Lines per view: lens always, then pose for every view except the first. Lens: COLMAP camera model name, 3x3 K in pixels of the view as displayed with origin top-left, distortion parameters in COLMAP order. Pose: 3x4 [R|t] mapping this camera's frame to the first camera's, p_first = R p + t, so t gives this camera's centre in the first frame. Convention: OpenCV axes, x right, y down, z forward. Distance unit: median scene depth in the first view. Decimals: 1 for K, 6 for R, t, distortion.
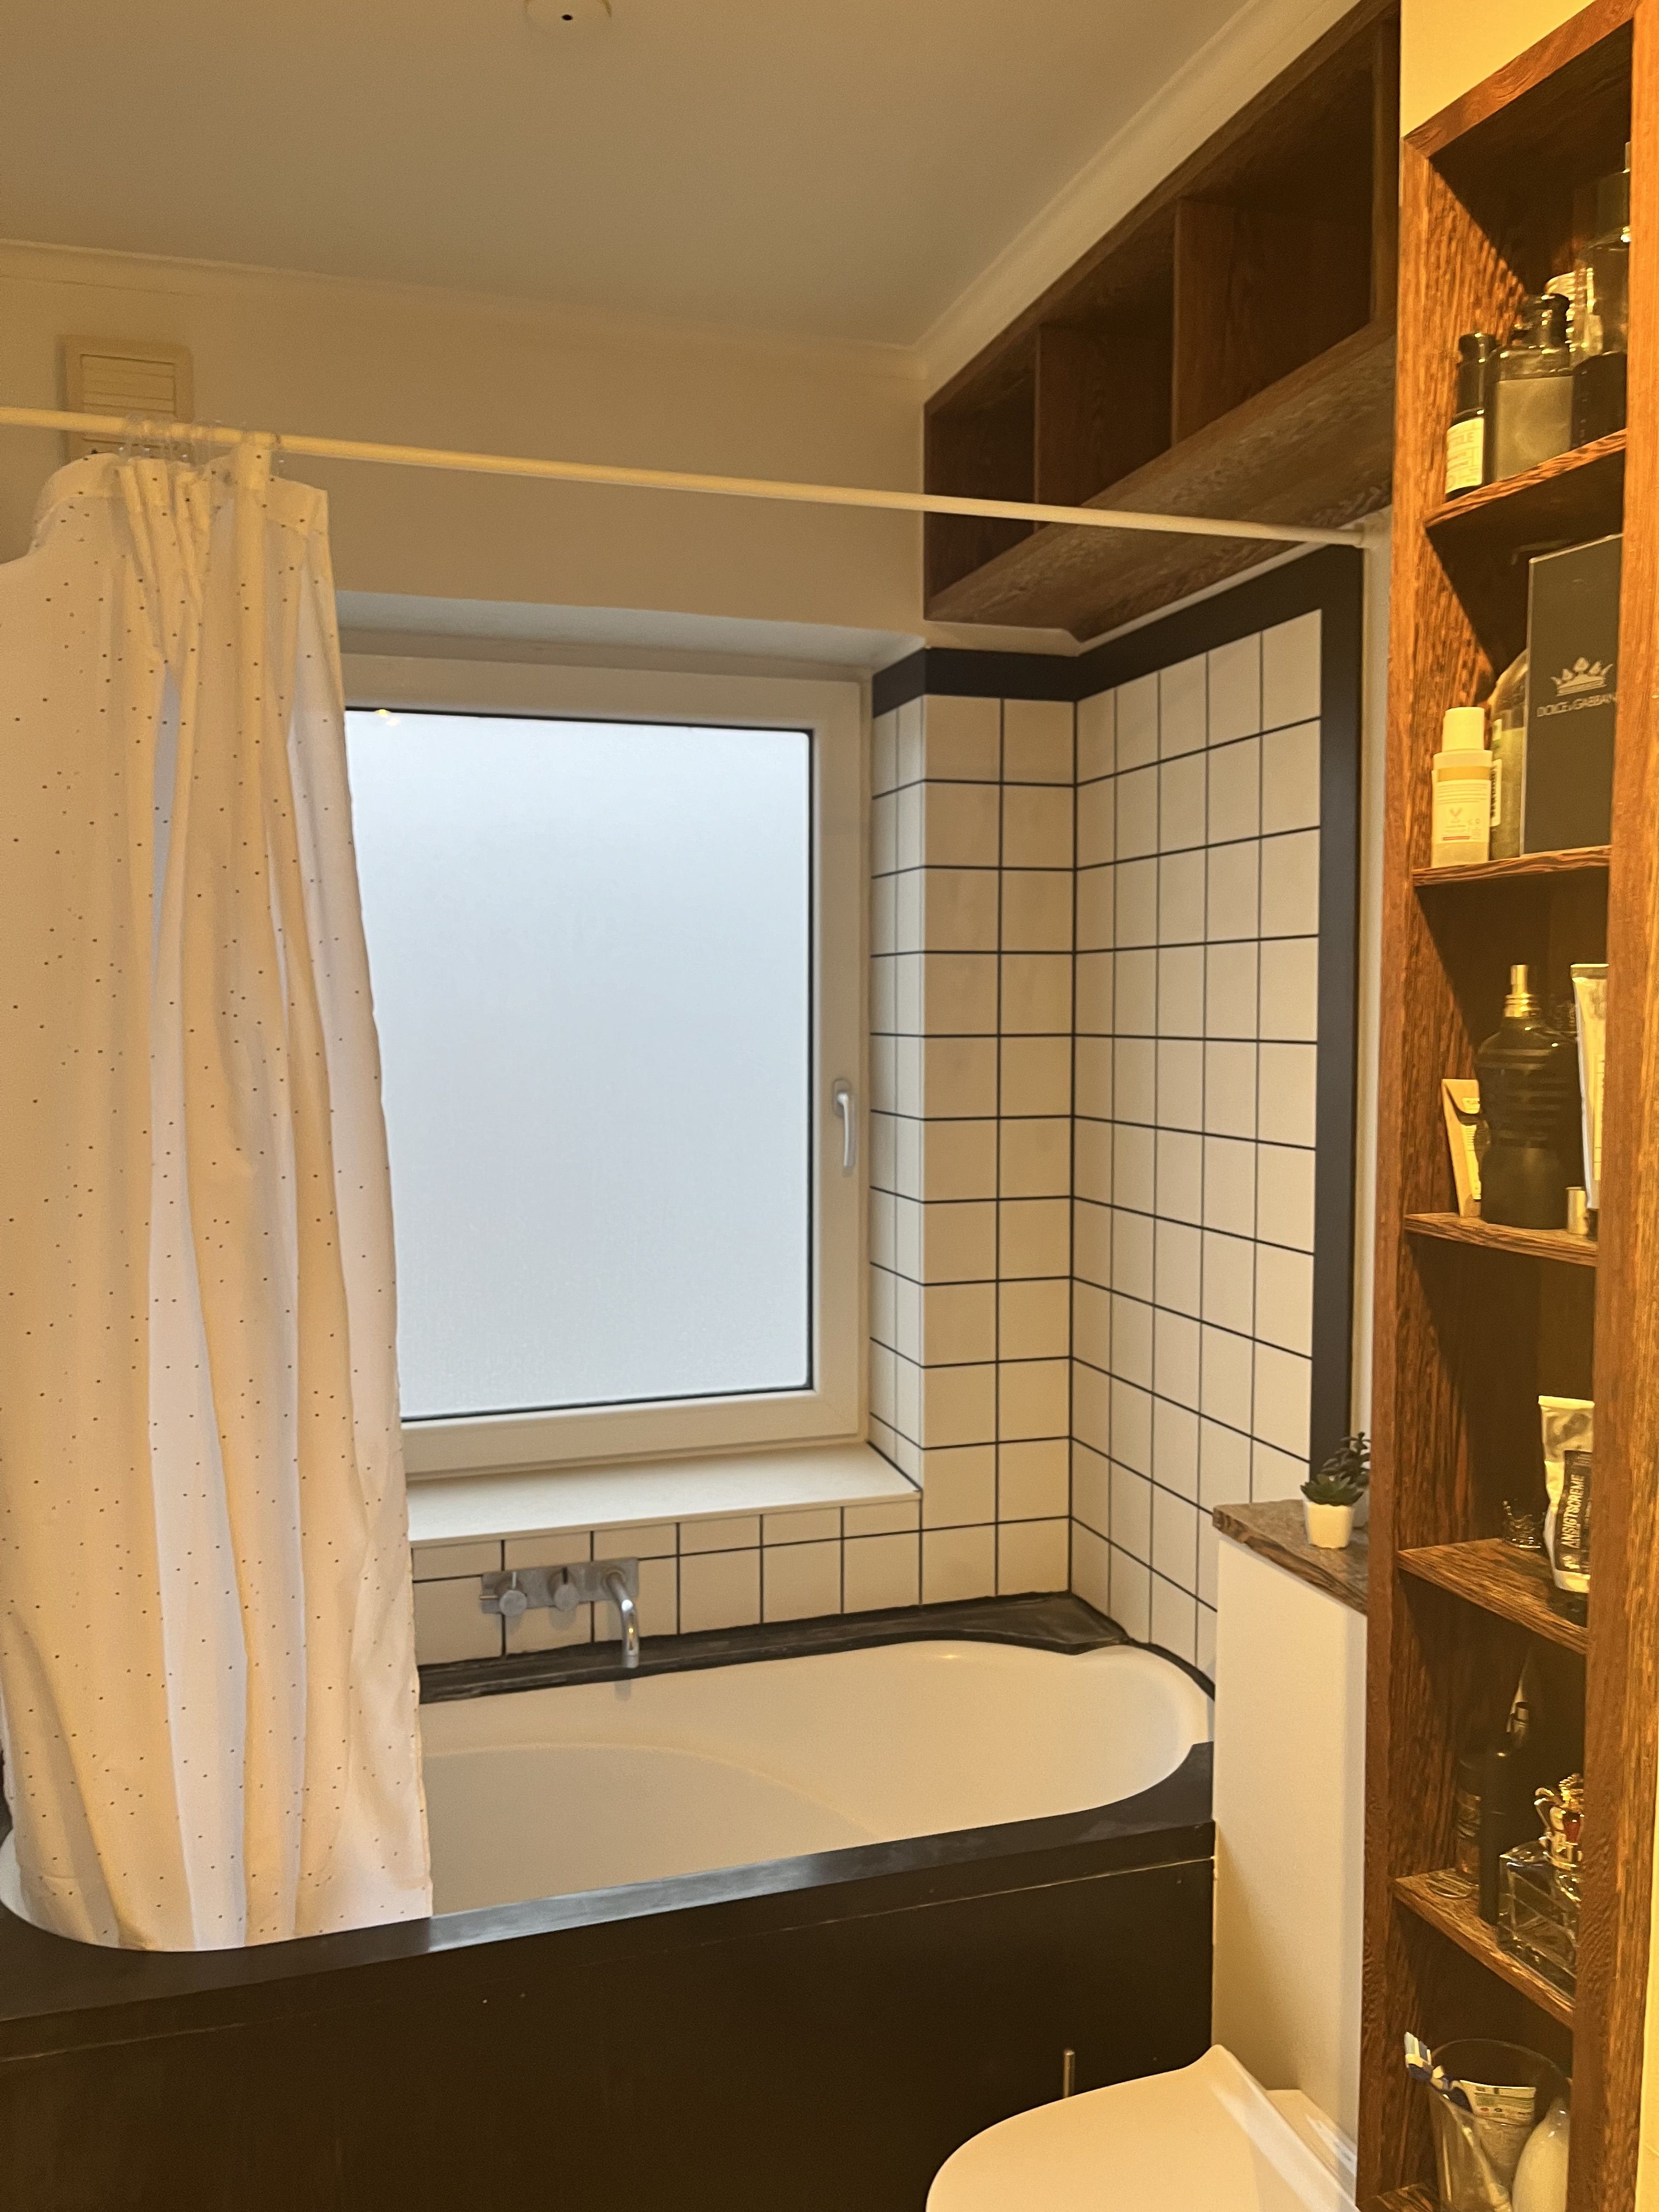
lens RADIAL K [[1682.9, 0, 813.2], [0, 1682.9, 1100.0], [0, 0, 1]] dist [0.048431, -0.037976]
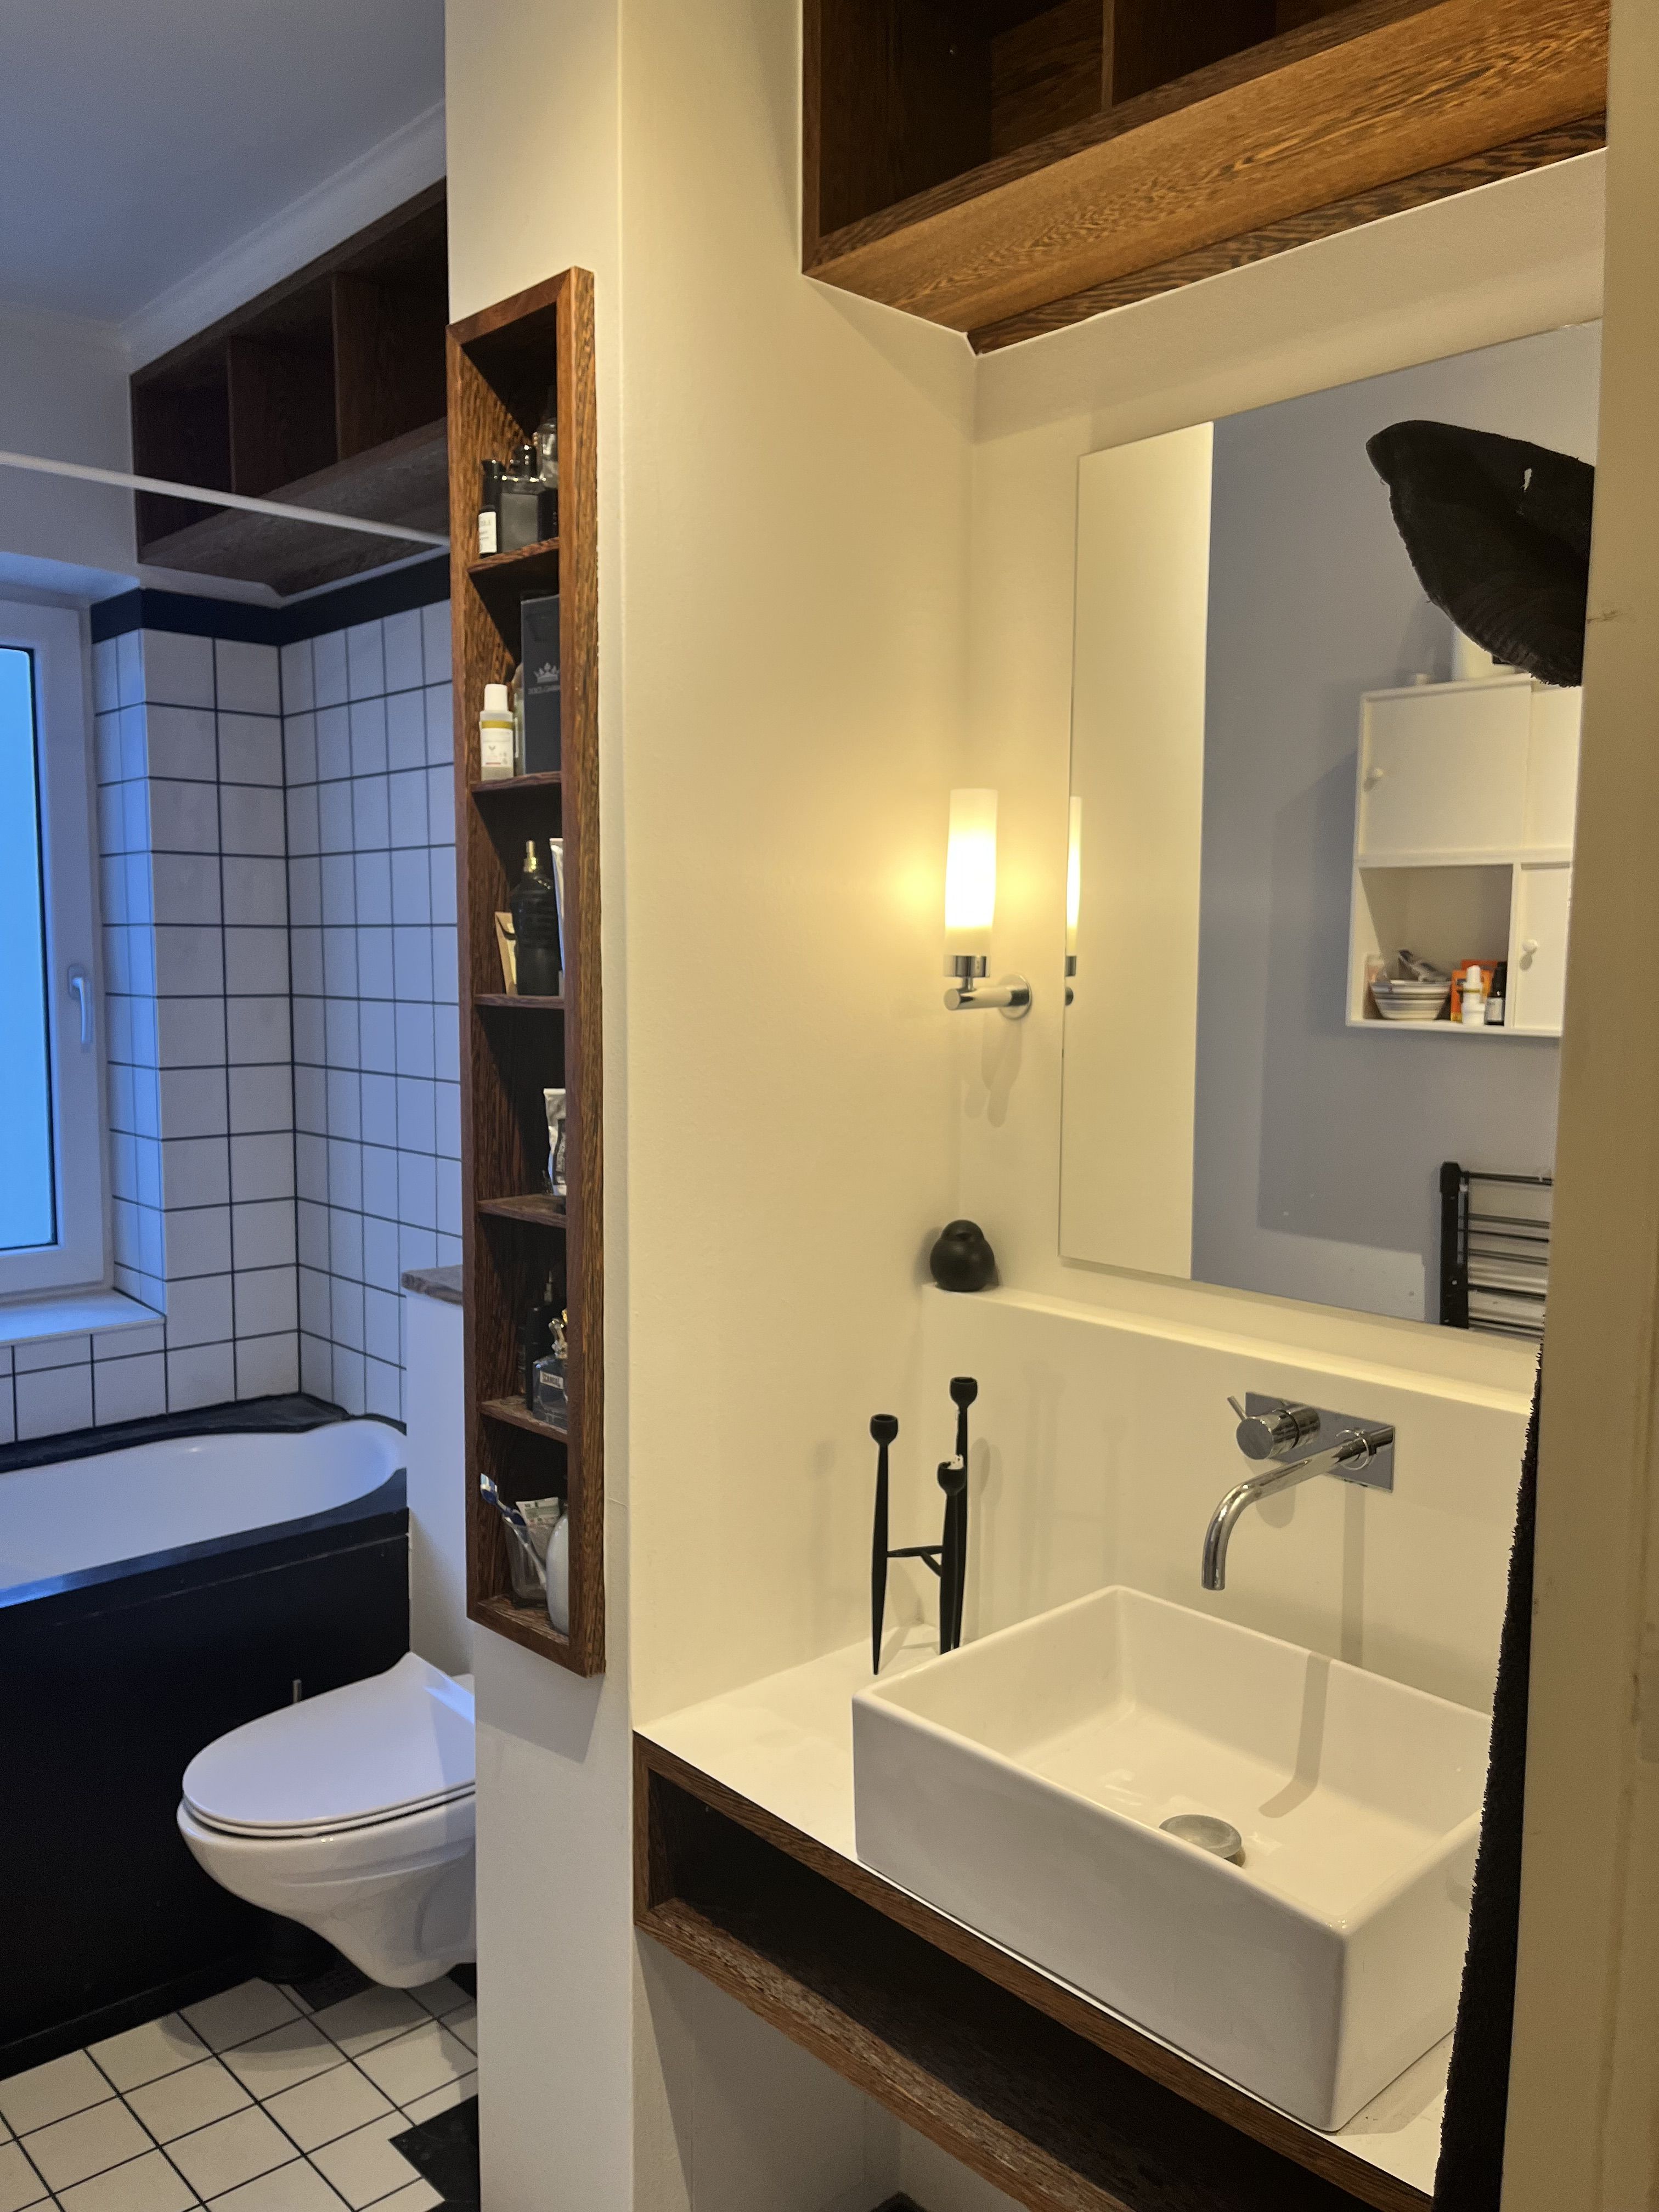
lens RADIAL K [[1682.9, 0, 829.8], [0, 1682.9, 1111.9], [0, 0, 1]] dist [0.048431, -0.037976]
pose [[0.903033, -0.035420, 0.428109, -0.026647], [0.018757, 0.998896, 0.043080, 0.071171], [-0.429162, -0.030872, 0.902700, -0.380362]]
